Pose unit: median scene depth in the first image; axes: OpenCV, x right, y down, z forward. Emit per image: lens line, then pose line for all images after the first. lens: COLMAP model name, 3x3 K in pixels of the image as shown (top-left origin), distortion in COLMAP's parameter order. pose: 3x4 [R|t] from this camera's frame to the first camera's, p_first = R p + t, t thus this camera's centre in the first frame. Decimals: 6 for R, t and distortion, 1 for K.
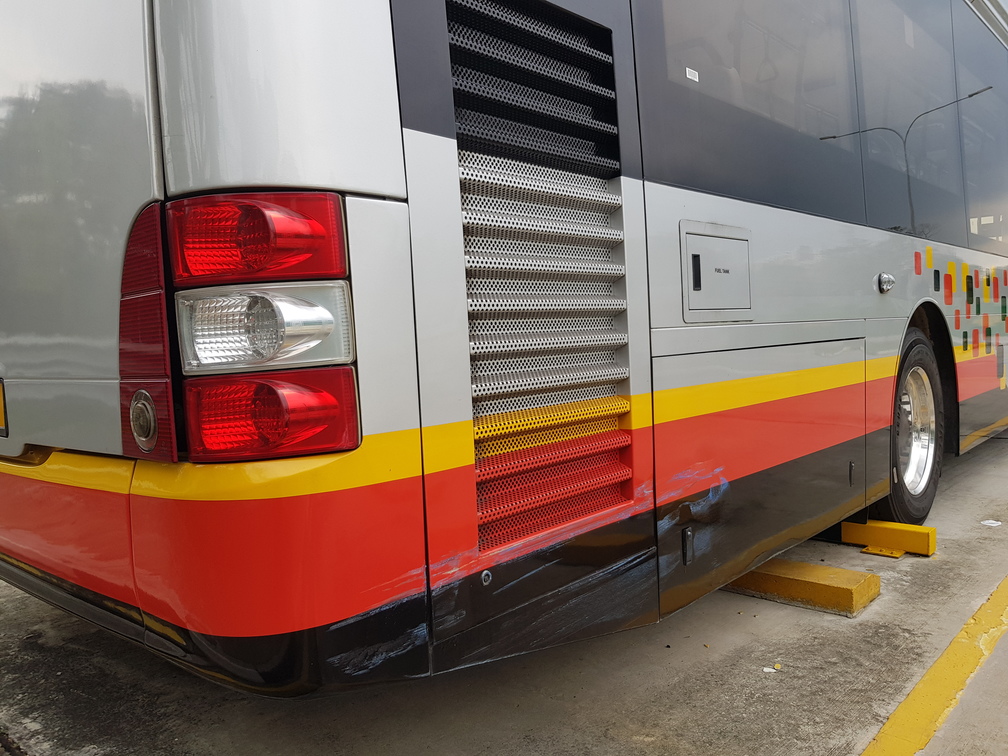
lens RADIAL K [[773.8, 0, 490.0], [0, 773.8, 381.6], [0, 0, 1]] dist [0.063947, -0.106768]
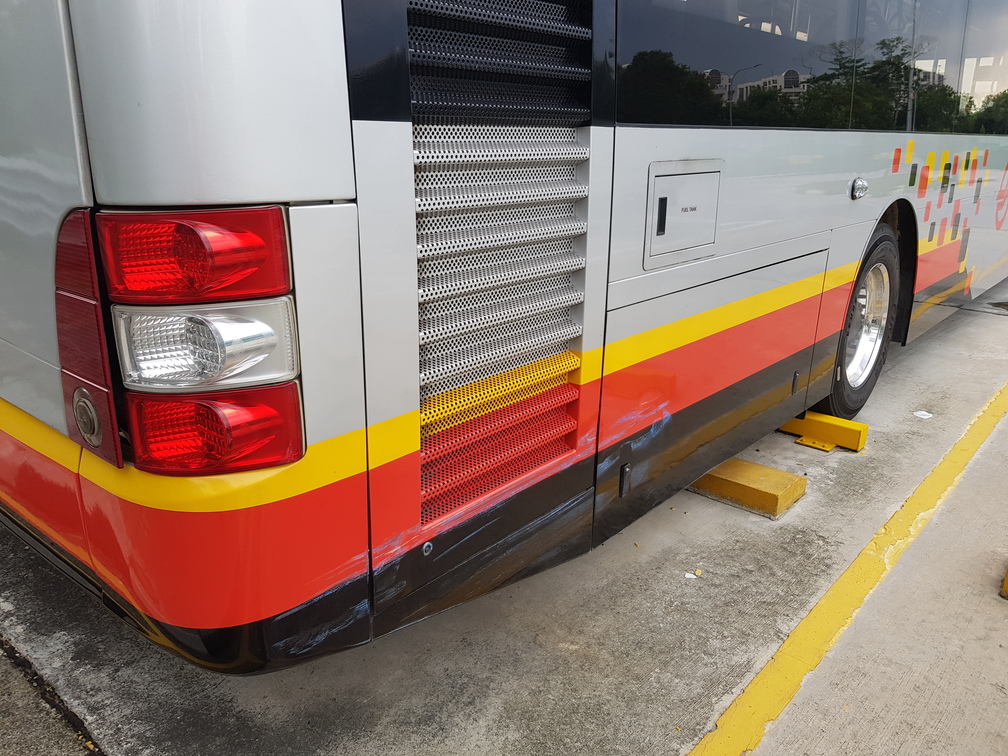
lens RADIAL K [[775.7, 0, 486.2], [0, 775.7, 368.8], [0, 0, 1]] dist [0.084711, -0.175432]
pose [[0.998002, 0.045924, 0.043386, 0.013430], [-0.054794, 0.971026, 0.232606, -0.175685], [-0.031447, -0.234518, 0.971603, 0.014977]]
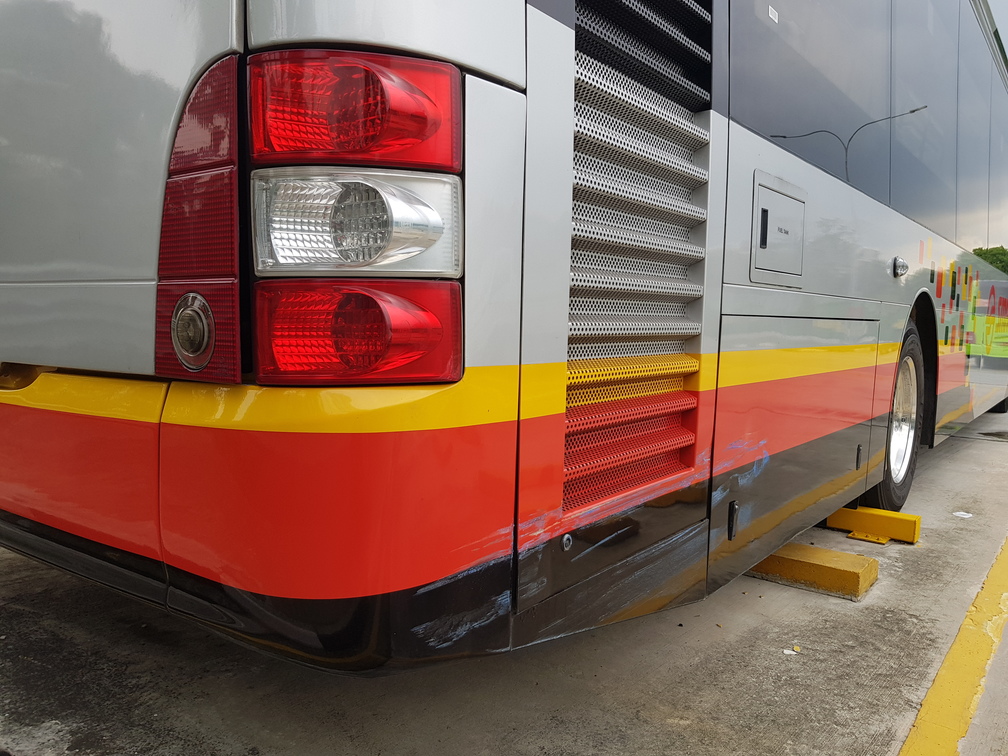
lens RADIAL K [[779.9, 0, 510.3], [0, 779.9, 384.7], [0, 0, 1]] dist [0.059049, -0.100522]
pose [[0.991801, 0.061318, 0.112124, -0.132046], [-0.065034, 0.997438, 0.029792, 0.038507], [-0.110010, -0.036840, 0.993247, 0.098550]]
